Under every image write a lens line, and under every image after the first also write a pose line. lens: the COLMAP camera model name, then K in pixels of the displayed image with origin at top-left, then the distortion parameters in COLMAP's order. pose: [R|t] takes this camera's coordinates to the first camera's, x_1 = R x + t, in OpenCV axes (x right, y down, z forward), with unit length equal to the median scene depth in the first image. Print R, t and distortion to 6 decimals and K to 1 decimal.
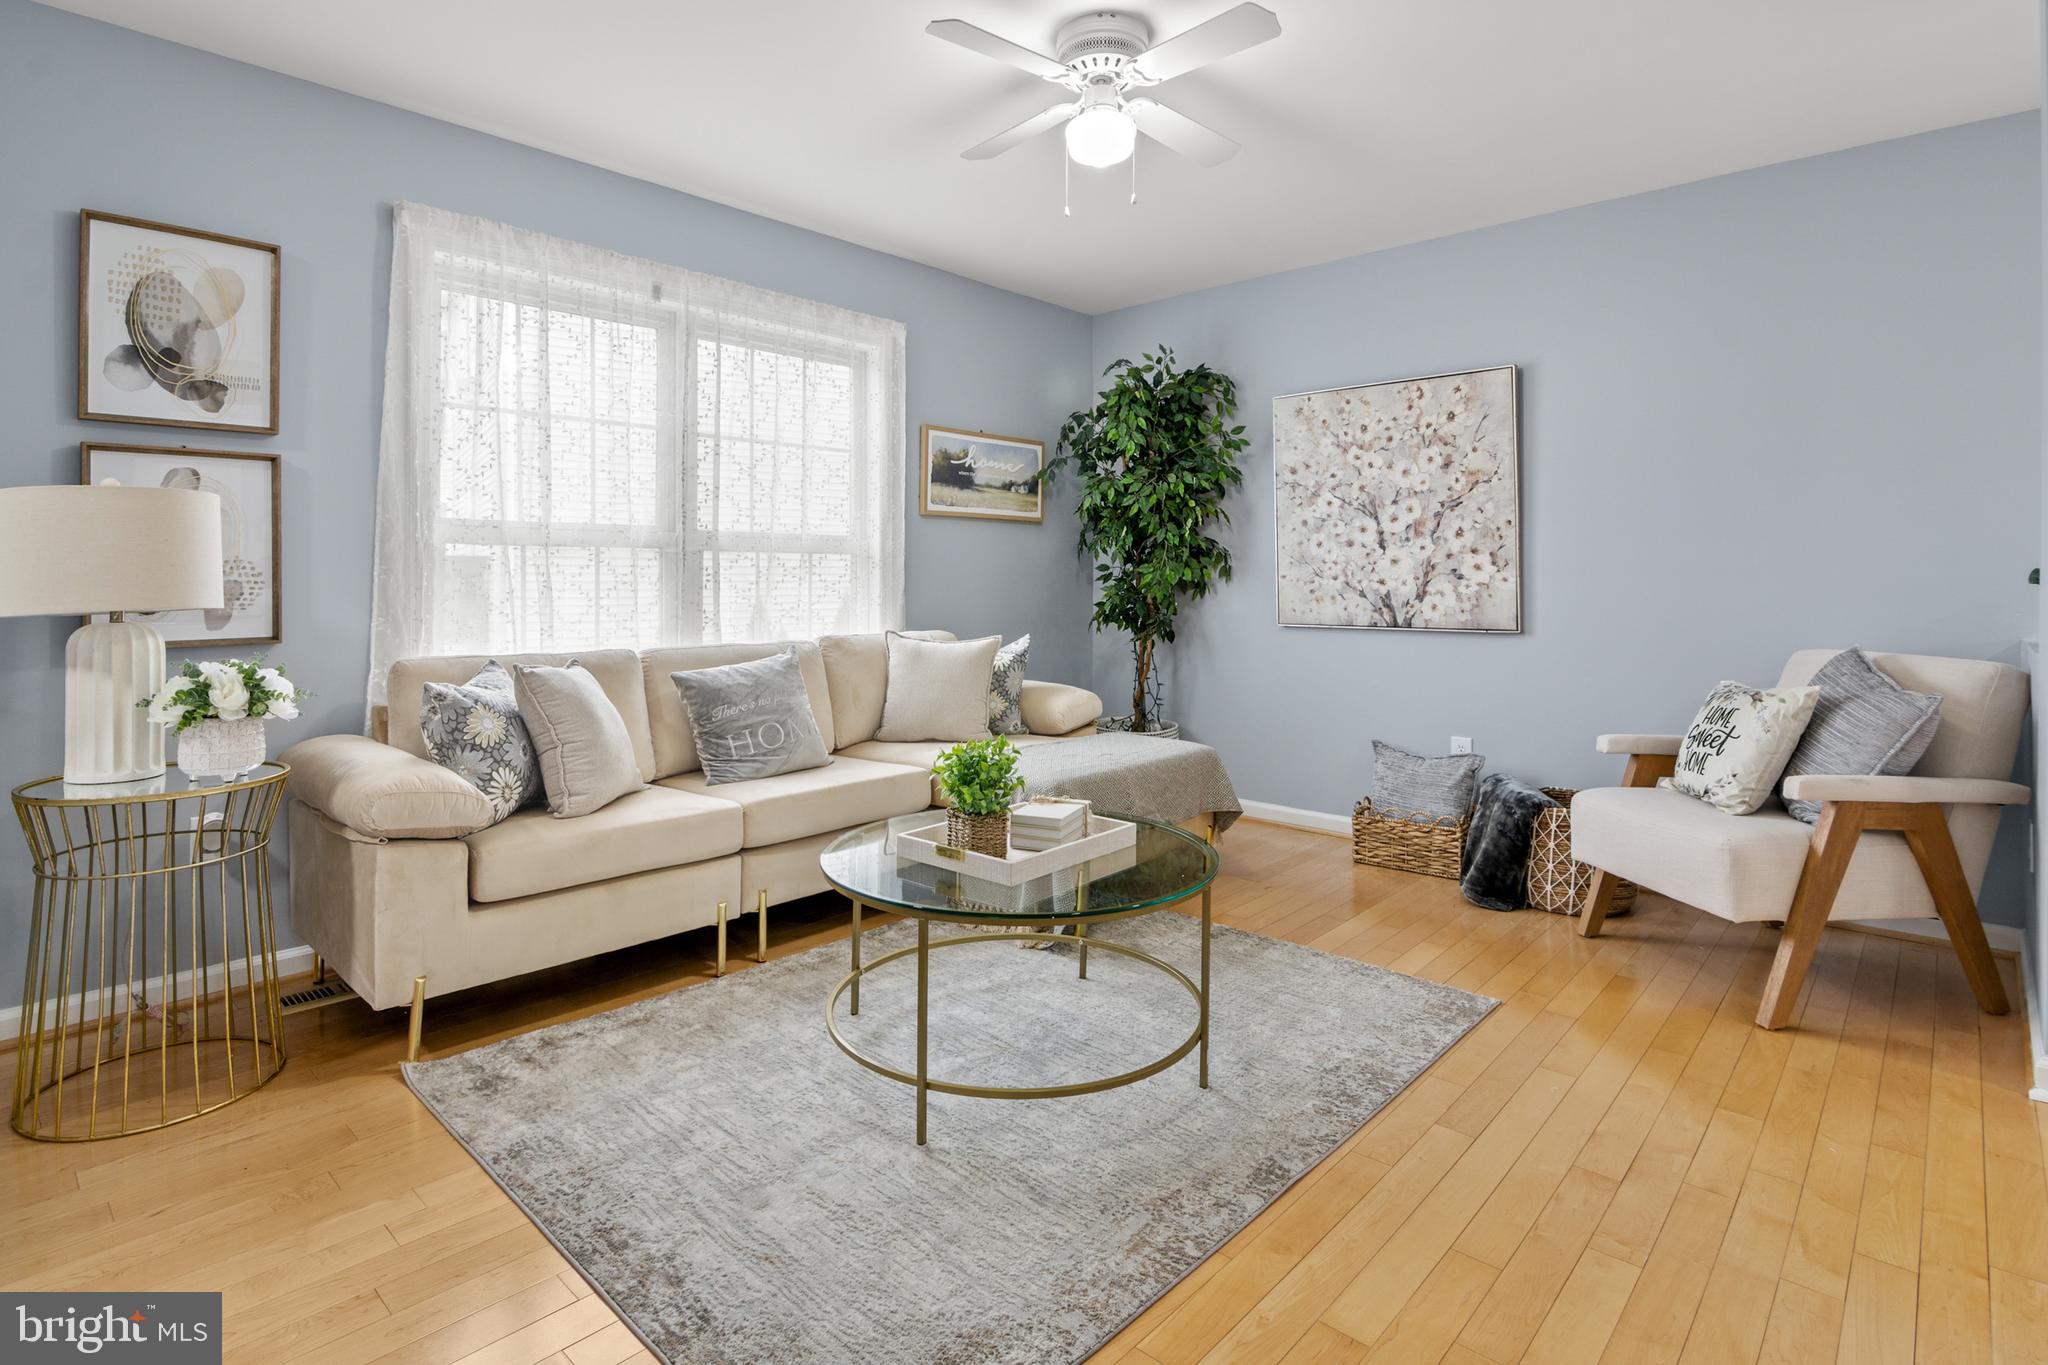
lens RADIAL K [[1019.4, 0, 1028.2], [0, 1019.4, 564.4], [0, 0, 1]] dist [0.000258, -0.005751]
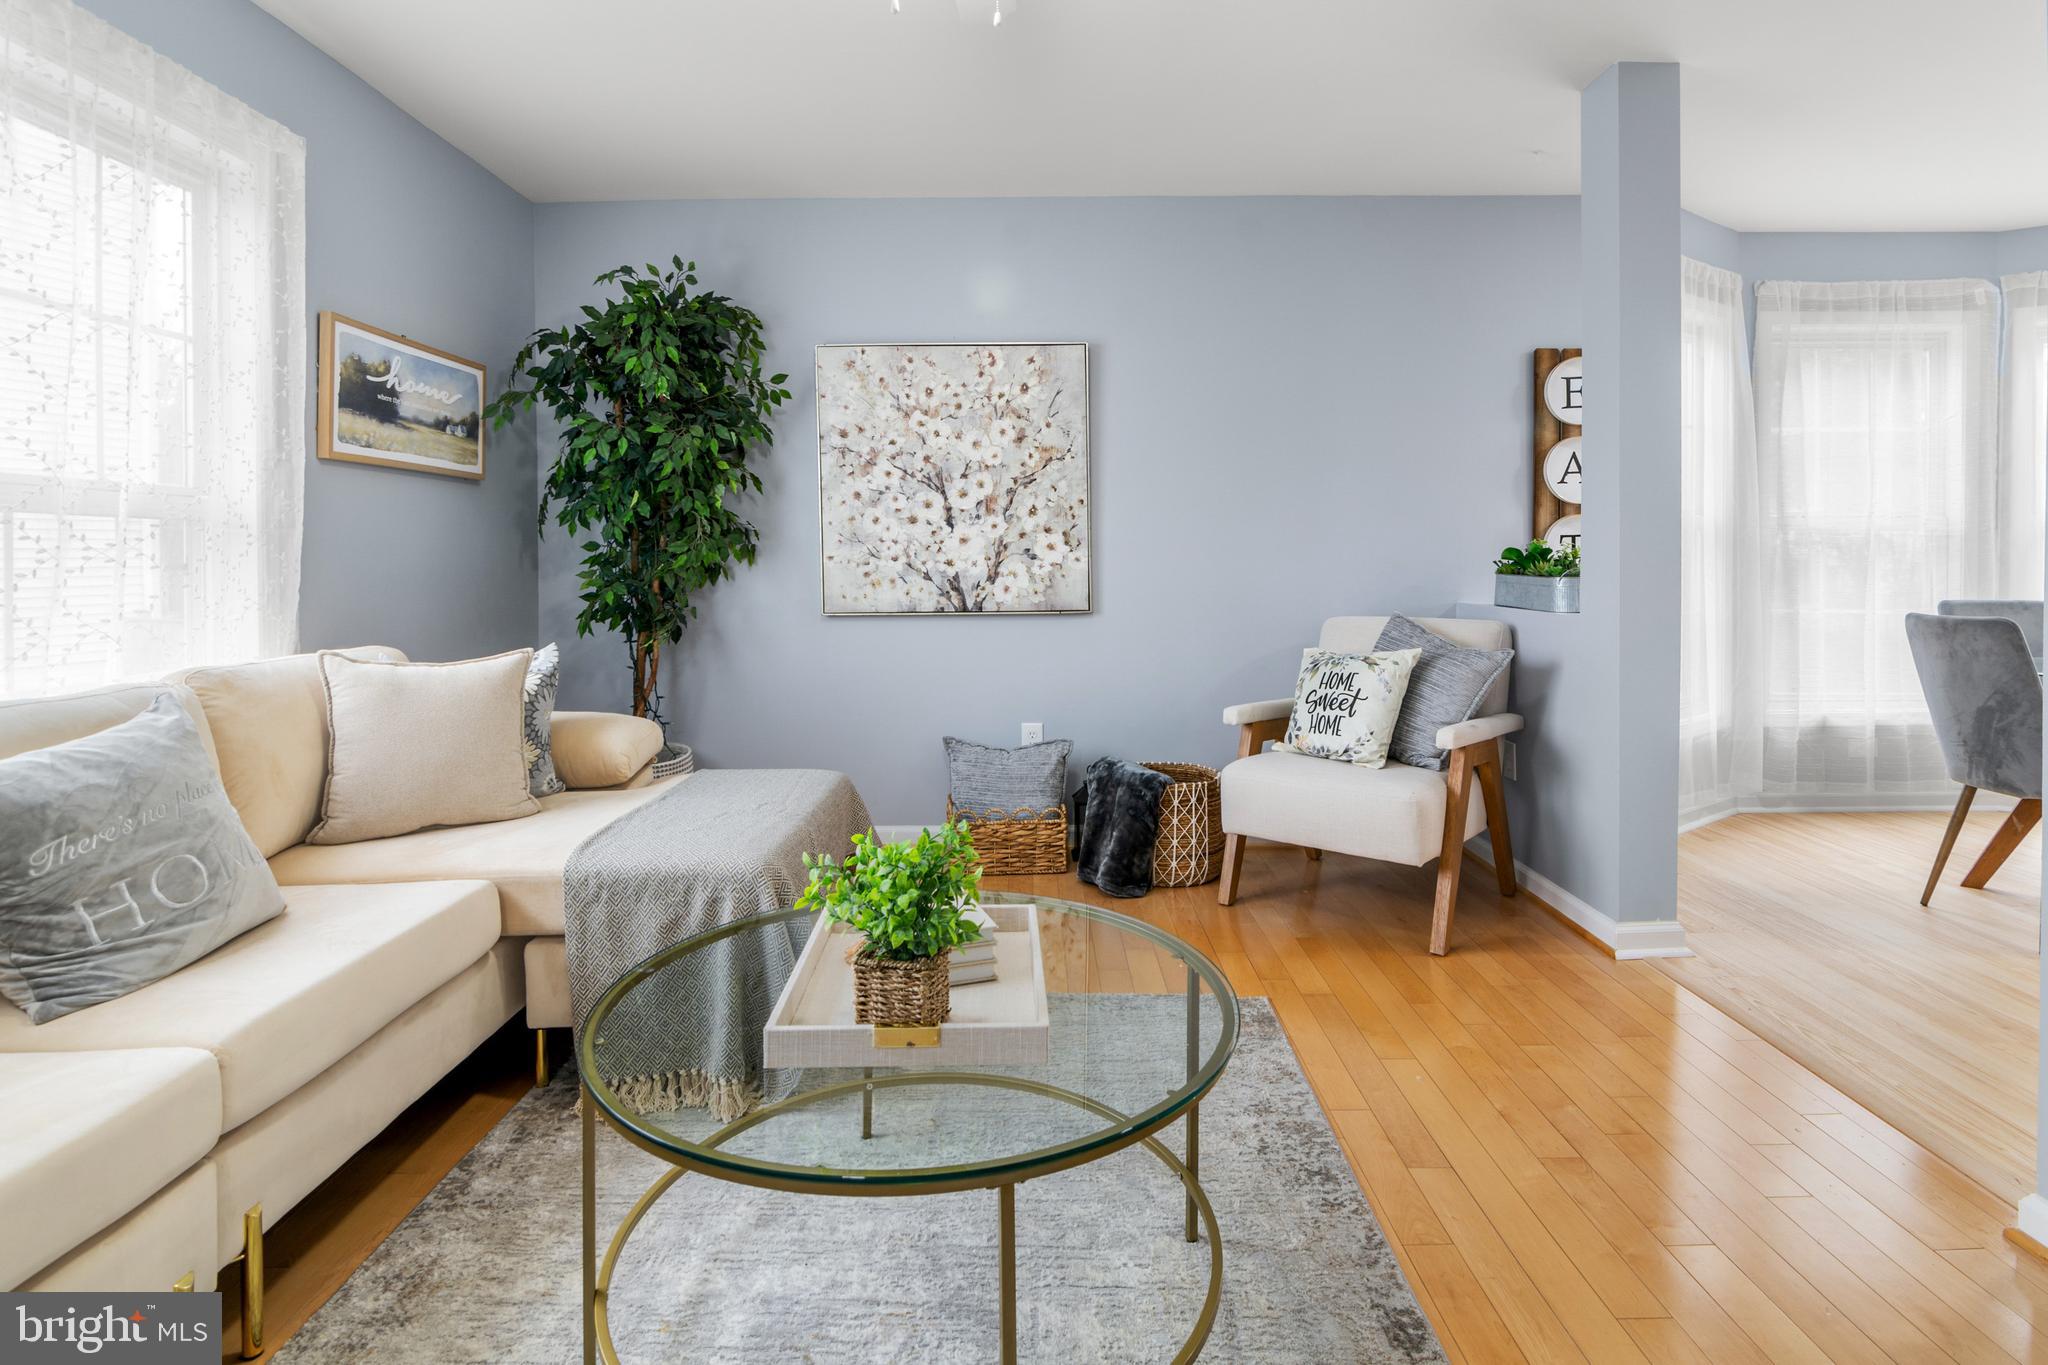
lens RADIAL K [[1019.4, 0, 1028.2], [0, 1019.4, 564.4], [0, 0, 1]] dist [0.000258, -0.005751]
pose [[0.738836, -0.007992, 0.673838, -0.217981], [-0.003227, 0.999876, 0.015397, 0.004358], [-0.673878, -0.013550, 0.738719, 0.283004]]
